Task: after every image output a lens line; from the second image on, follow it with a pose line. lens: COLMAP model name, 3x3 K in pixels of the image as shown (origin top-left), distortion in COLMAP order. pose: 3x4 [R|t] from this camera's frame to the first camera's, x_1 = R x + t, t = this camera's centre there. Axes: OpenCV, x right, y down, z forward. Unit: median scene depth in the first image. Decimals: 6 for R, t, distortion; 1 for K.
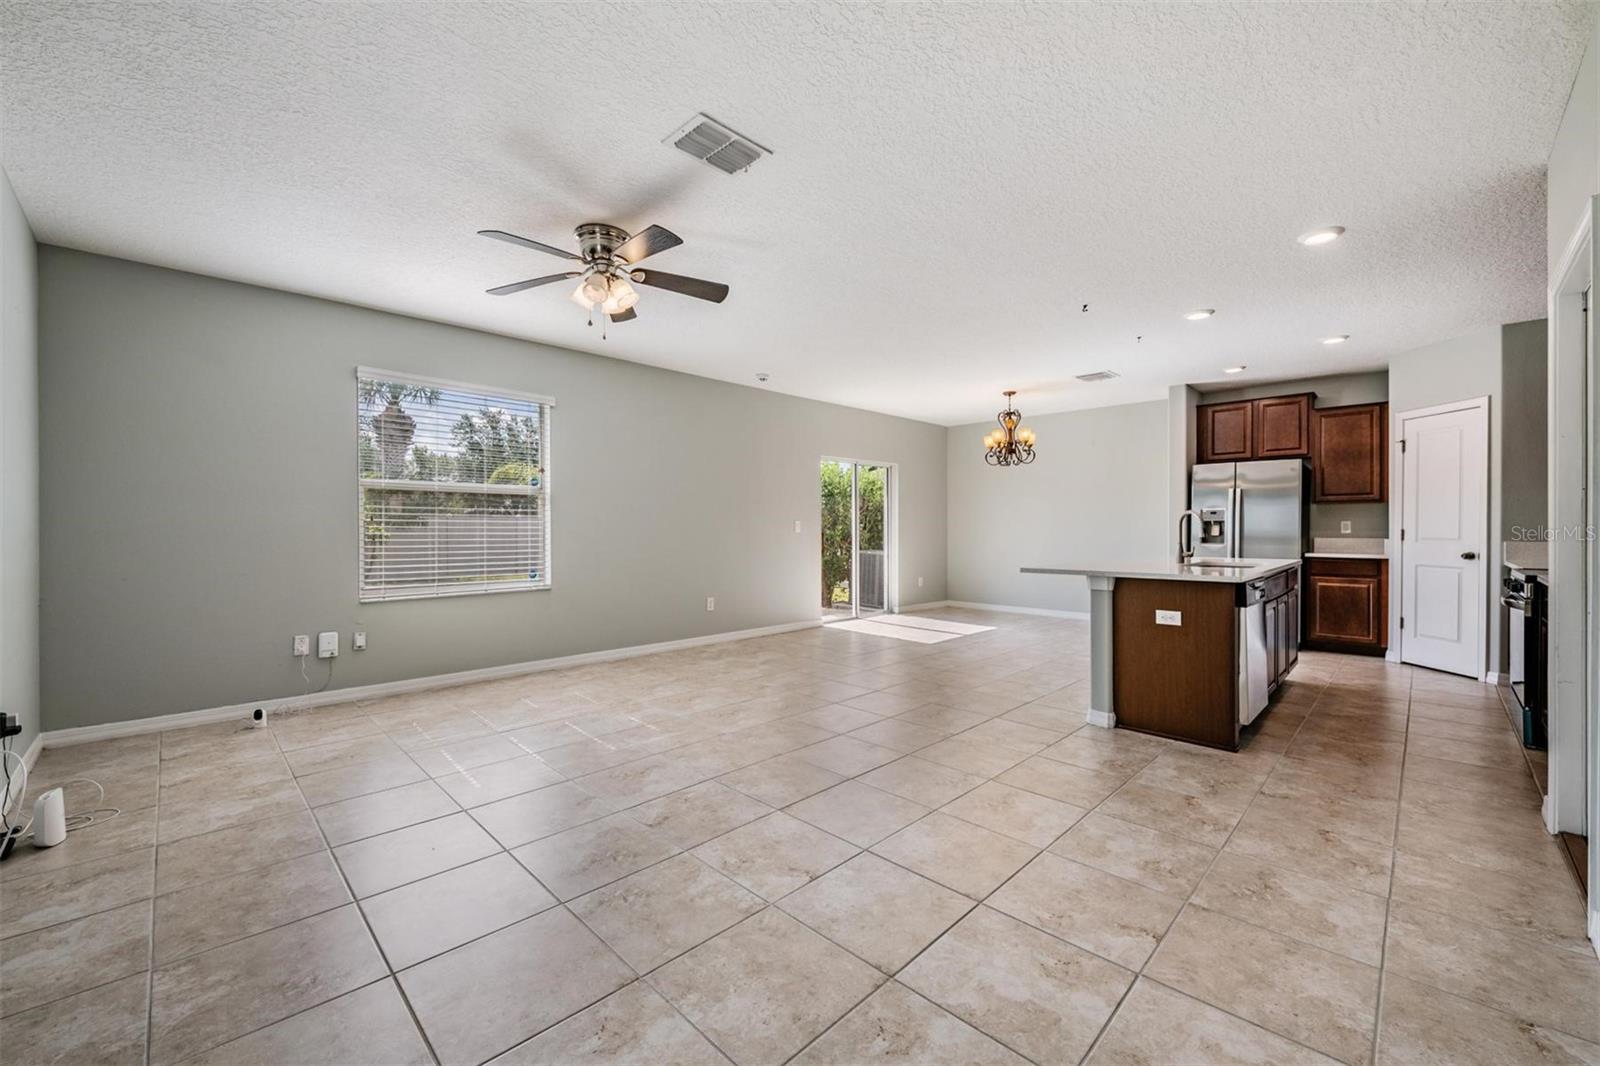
lens RADIAL K [[641.2, 0, 809.7], [0, 641.2, 524.6], [0, 0, 1]] dist [-0.016903, 0.000218]
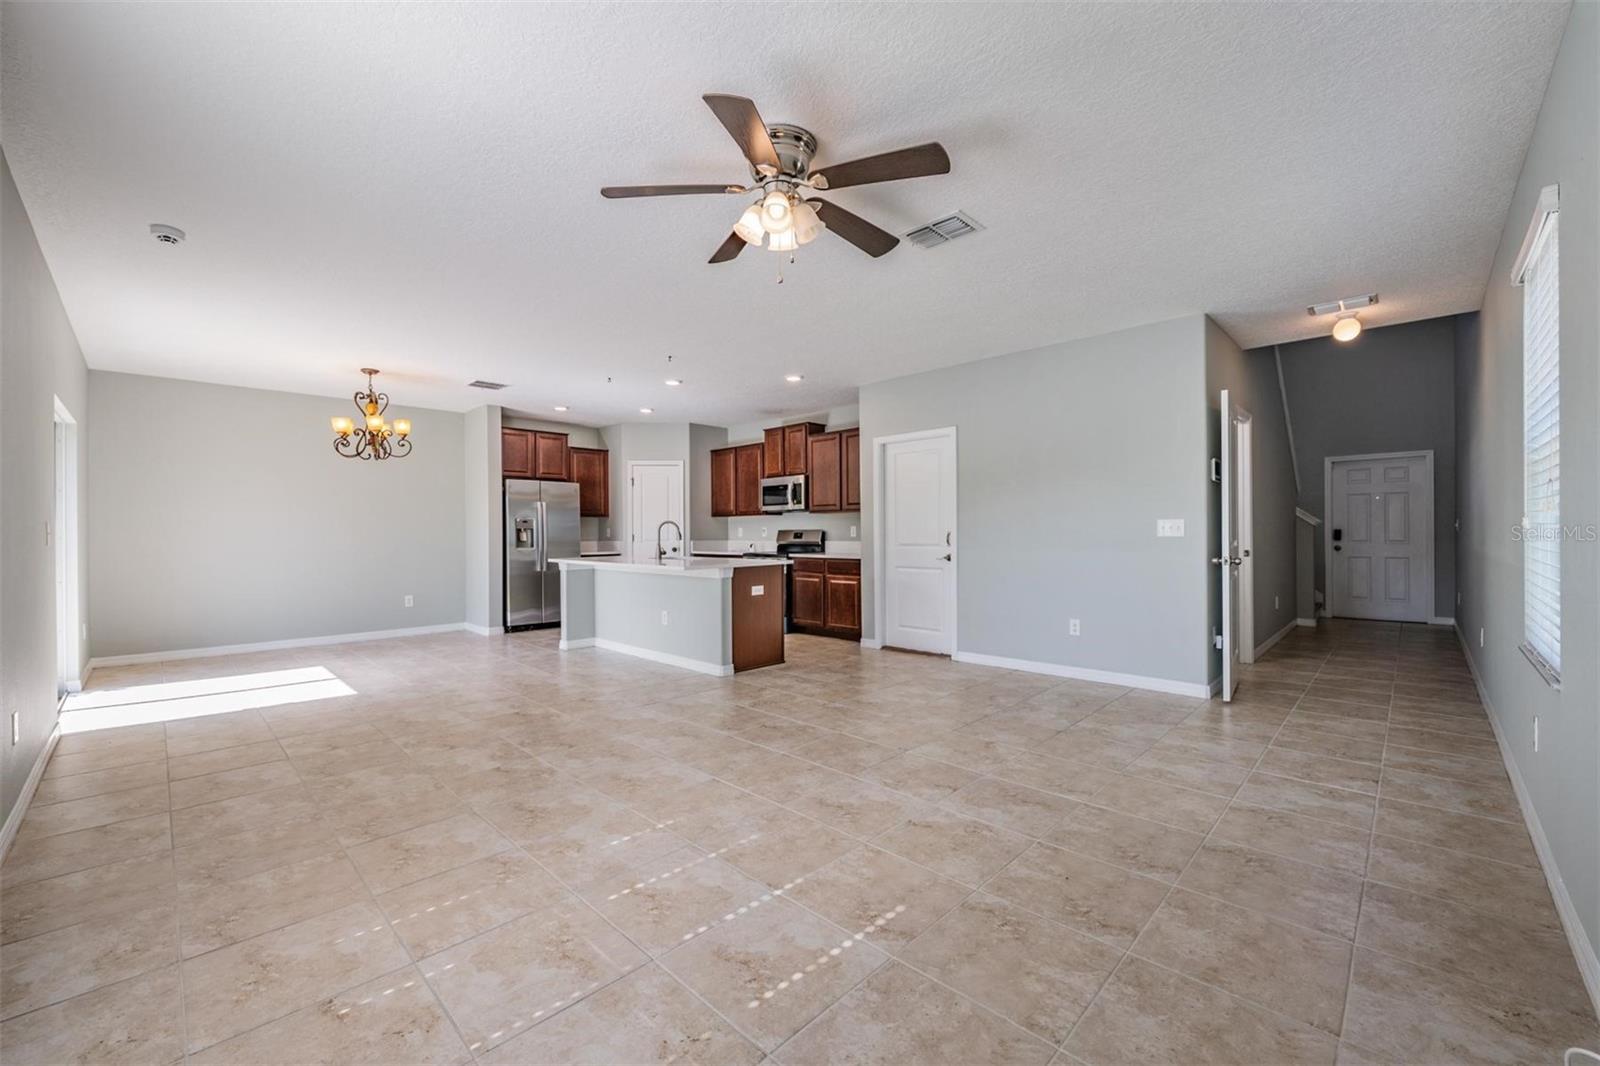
lens RADIAL K [[634.5, 0, 802.4], [0, 634.5, 528.0], [0, 0, 1]] dist [-0.016912, -0.000322]
pose [[-0.004893, 0.006489, 0.999967, -0.695933], [0.004486, 0.999969, -0.006467, 0.003455], [-0.999978, 0.004454, -0.004922, 0.640087]]
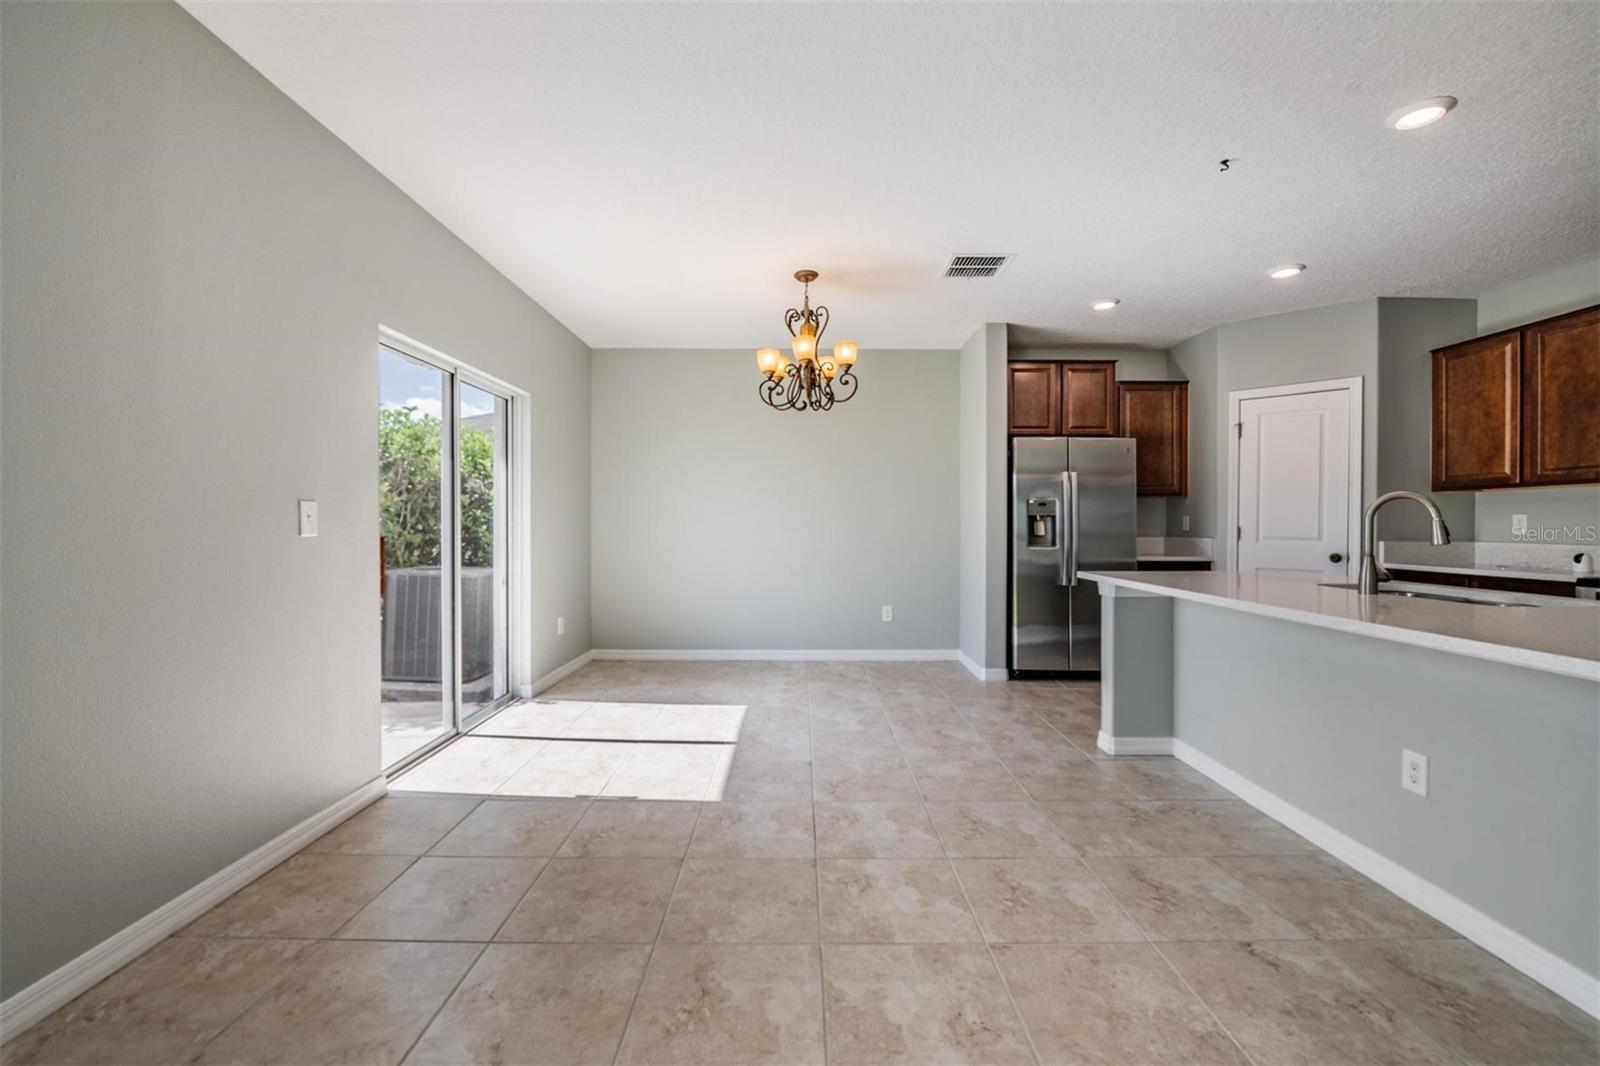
lens RADIAL K [[636.4, 0, 799.4], [0, 636.4, 529.6], [0, 0, 1]] dist [-0.010247, -0.000131]
pose [[0.717479, -0.004358, 0.696566, -0.094523], [-0.004436, 0.999932, 0.010825, 0.004736], [-0.696566, -0.010856, 0.717411, 0.870699]]
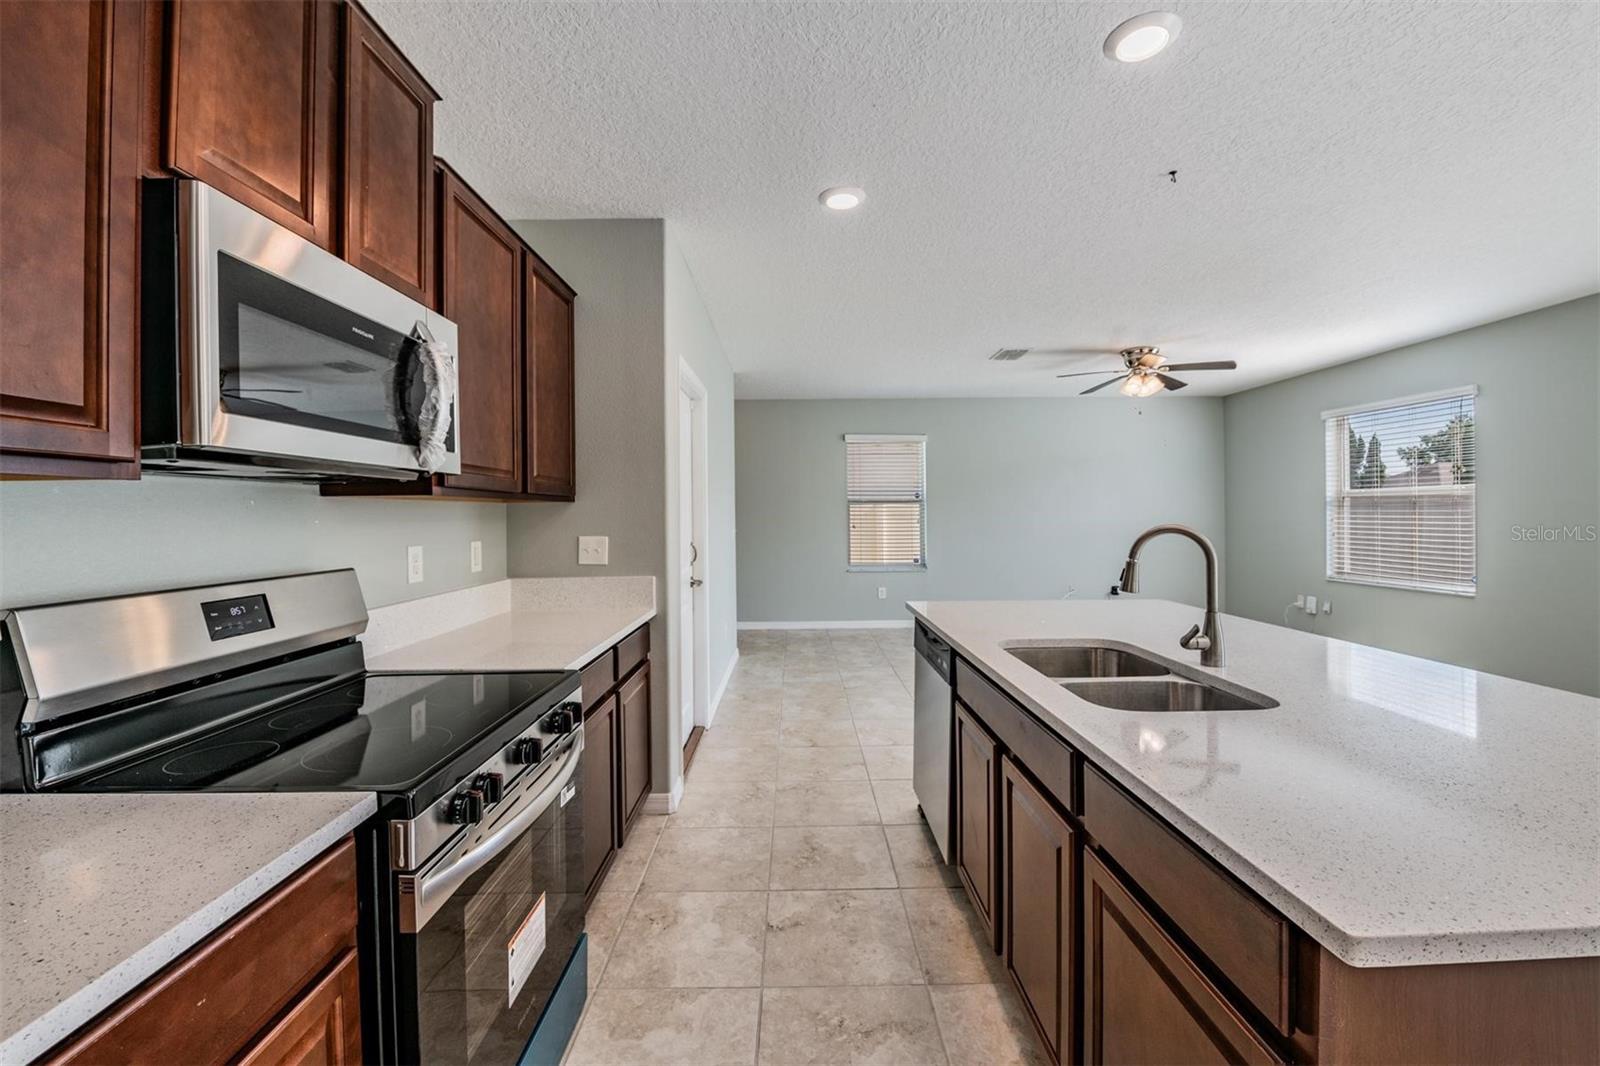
lens RADIAL K [[642.1, 0, 822.2], [0, 642.1, 515.7], [0, 0, 1]] dist [-0.000034, -0.000124]
pose [[-0.688314, 0.008088, -0.725368, 0.928515], [0.009550, 0.999952, 0.002087, -0.027870], [0.725350, -0.005491, -0.688358, 1.008831]]
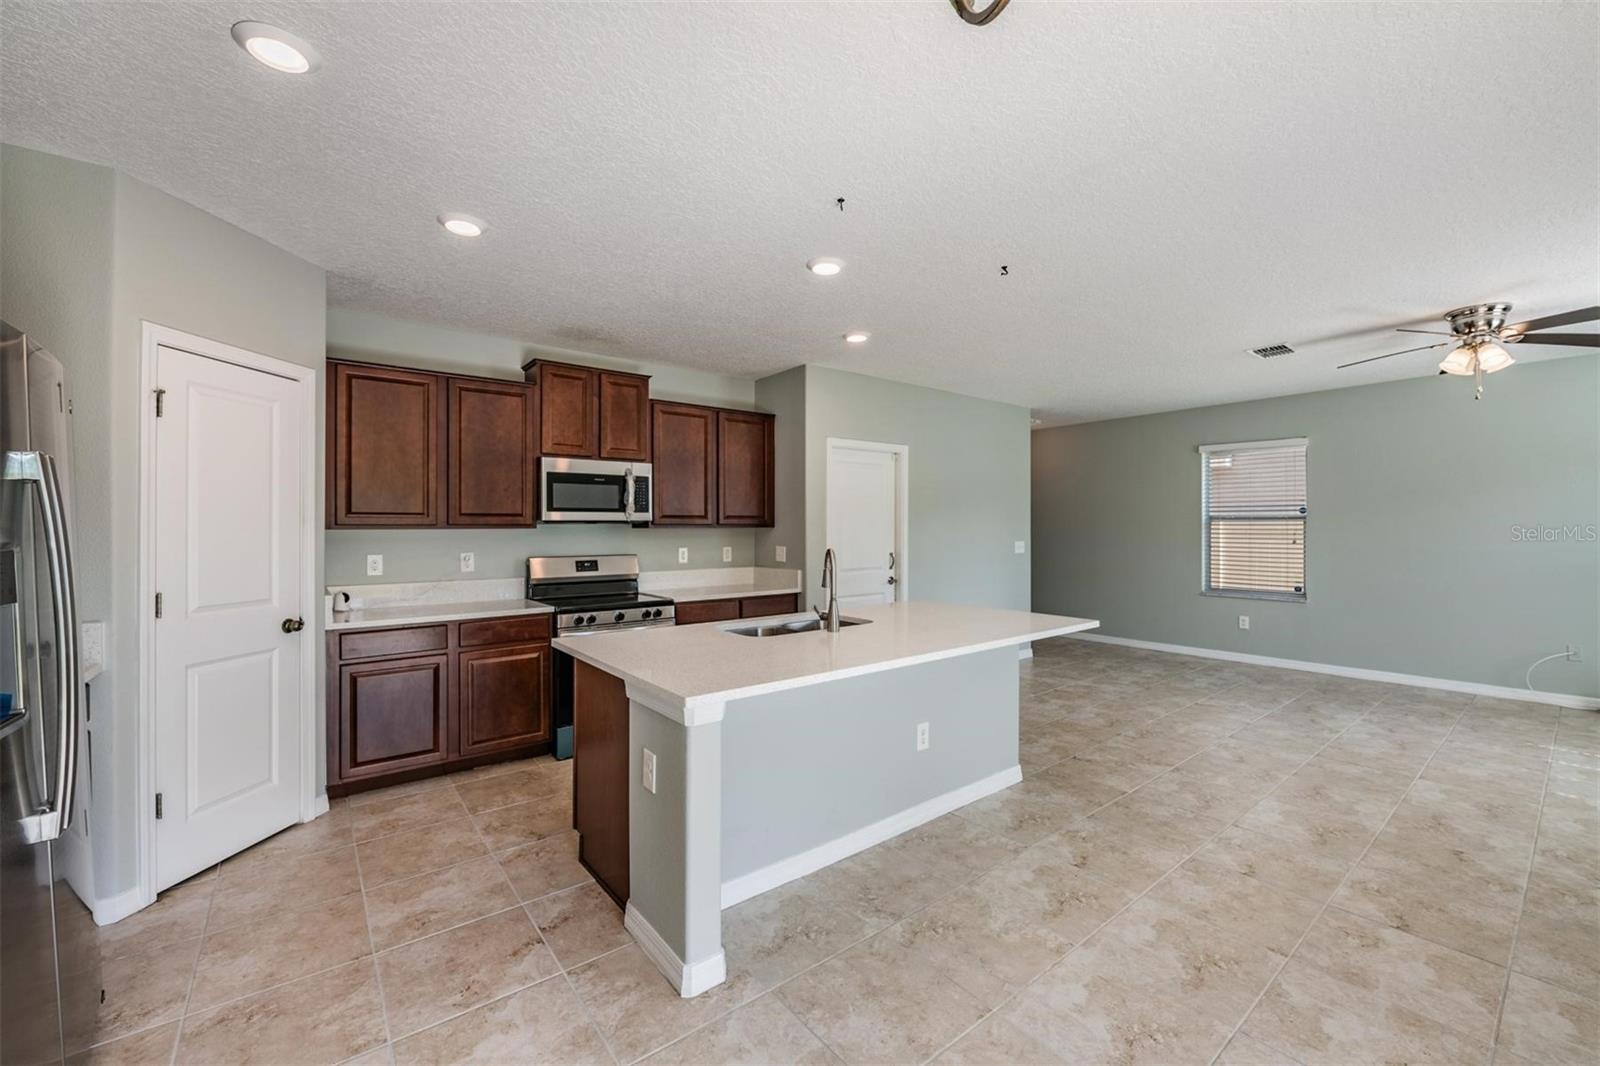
lens RADIAL K [[634.5, 0, 802.4], [0, 634.5, 528.0], [0, 0, 1]] dist [-0.016912, -0.000322]
pose [[-0.990637, 0.003762, 0.136474, 0.478547], [0.003401, 0.999990, -0.002881, -0.037479], [-0.136483, -0.002390, -0.990639, 1.487886]]
